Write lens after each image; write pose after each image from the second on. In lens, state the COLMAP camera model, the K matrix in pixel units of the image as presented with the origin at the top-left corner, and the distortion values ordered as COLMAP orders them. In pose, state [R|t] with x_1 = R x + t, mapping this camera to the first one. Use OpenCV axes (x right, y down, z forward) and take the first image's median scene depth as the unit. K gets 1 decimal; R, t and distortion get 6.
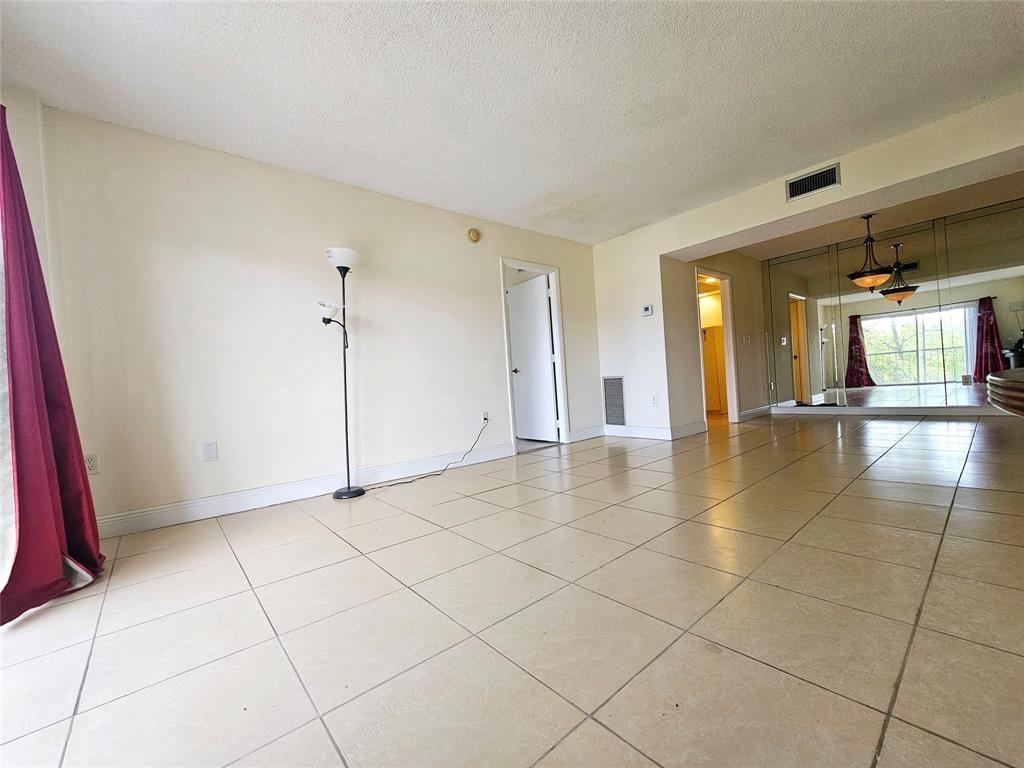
lens RADIAL K [[417.7, 0, 511.0], [0, 417.7, 388.5], [0, 0, 1]] dist [-0.008249, 0.000475]
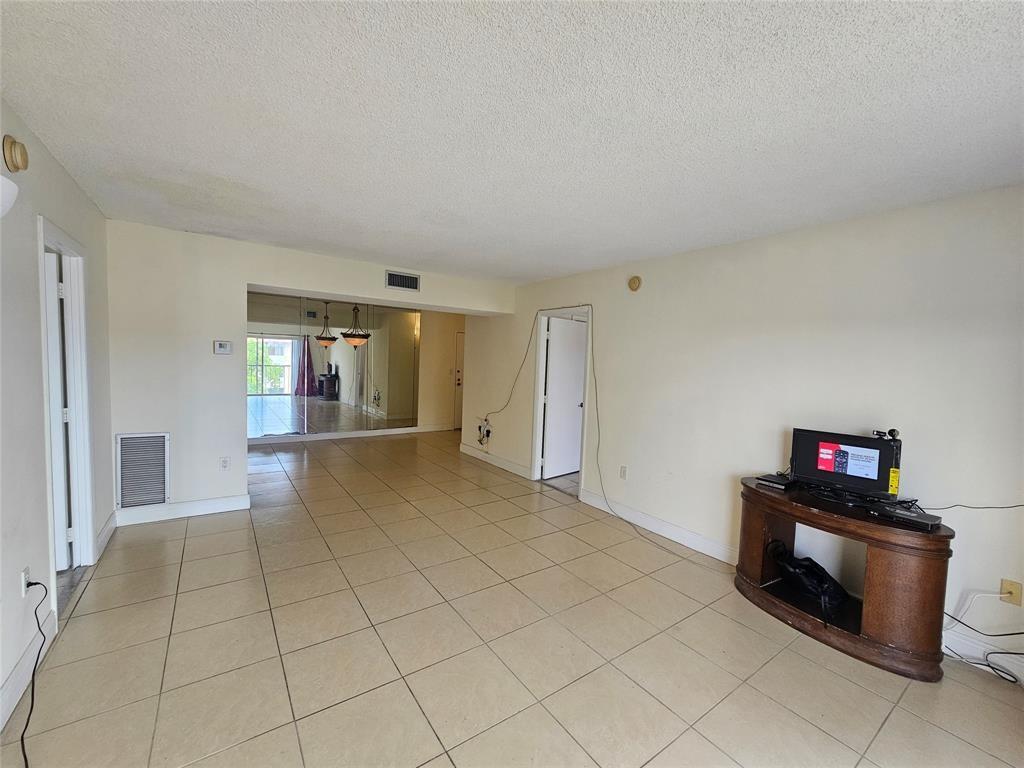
lens RADIAL K [[417.7, 0, 510.1], [0, 417.7, 384.4], [0, 0, 1]] dist [-0.008249, 0.000475]
pose [[0.095636, 0.013485, 0.995325, -0.361492], [-0.025571, 0.999612, -0.011086, -0.116229], [-0.995088, -0.024391, 0.095944, 0.368676]]
